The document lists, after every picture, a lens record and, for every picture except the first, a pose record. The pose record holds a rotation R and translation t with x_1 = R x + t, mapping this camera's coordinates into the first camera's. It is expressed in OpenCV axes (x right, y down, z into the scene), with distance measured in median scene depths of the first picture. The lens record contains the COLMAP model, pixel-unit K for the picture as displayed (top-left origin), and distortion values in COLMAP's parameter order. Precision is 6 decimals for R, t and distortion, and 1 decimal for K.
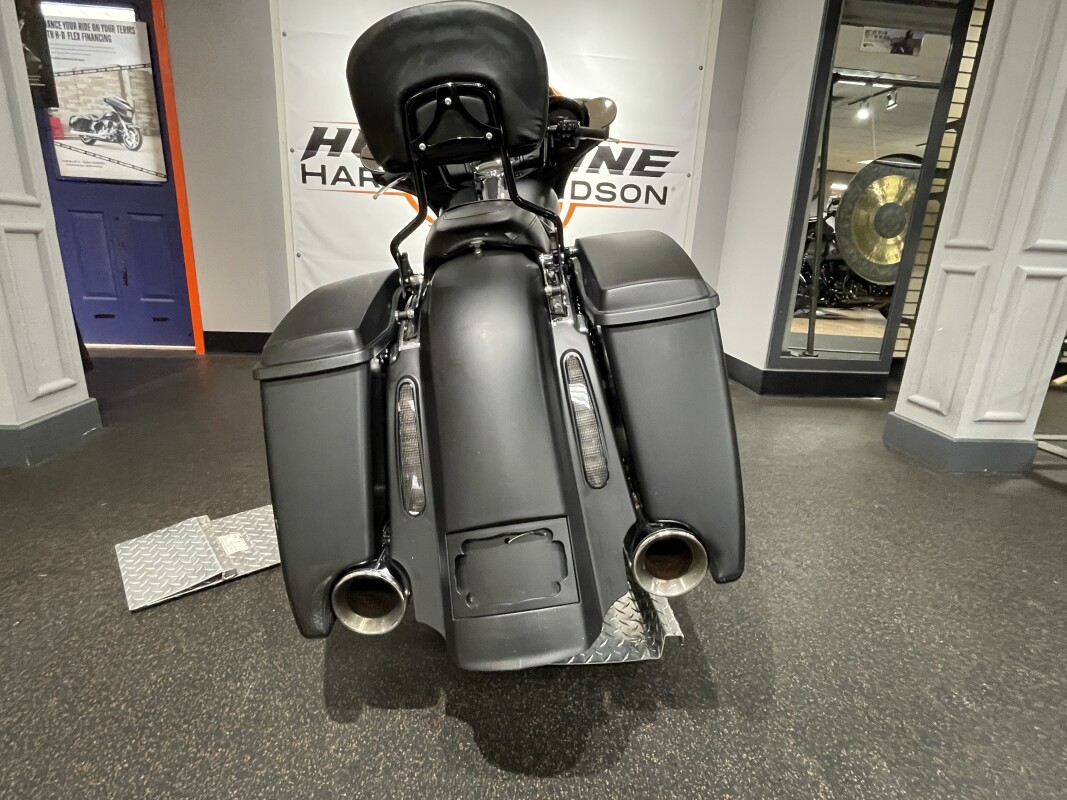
lens RADIAL K [[532.7, 0, 535.8], [0, 532.7, 400.9], [0, 0, 1]] dist [-0.017361, 0.007279]
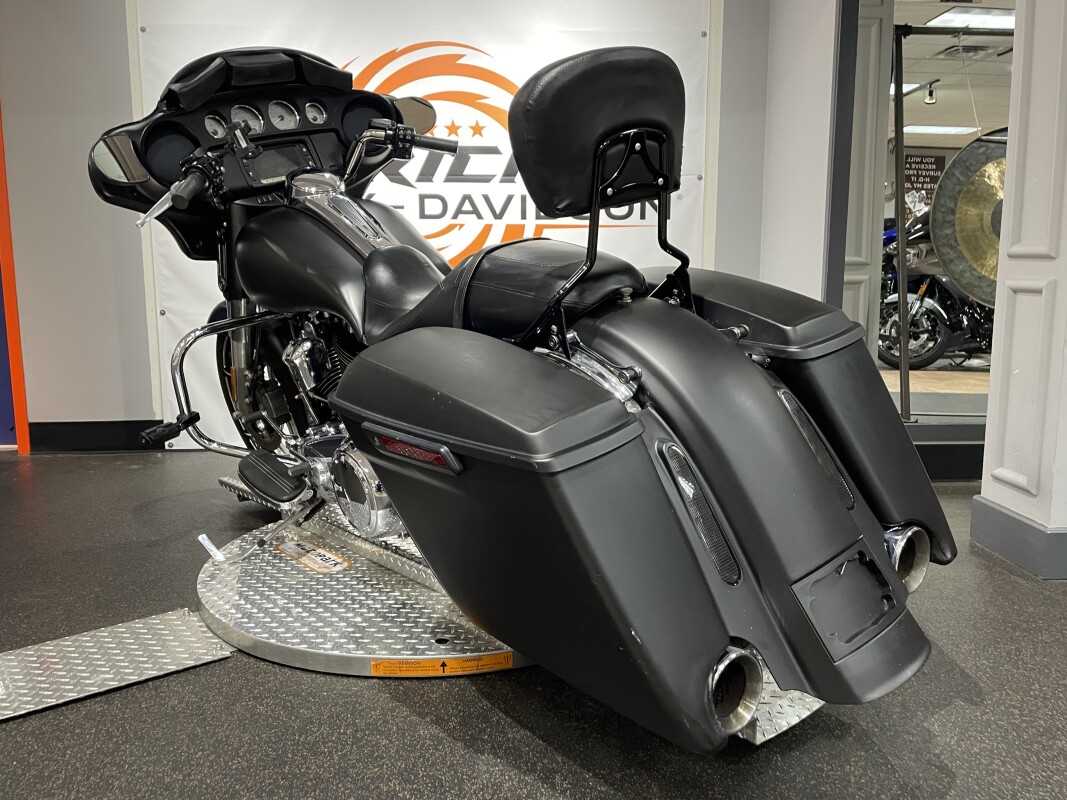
lens RADIAL K [[830.3, 0, 534.6], [0, 830.3, 400.8], [0, 0, 1]] dist [0.044784, -0.043007]
pose [[0.997310, -0.041650, -0.060311, 0.128166], [0.032518, 0.988871, -0.145176, 0.026831], [0.065686, 0.142824, 0.987566, -0.078403]]
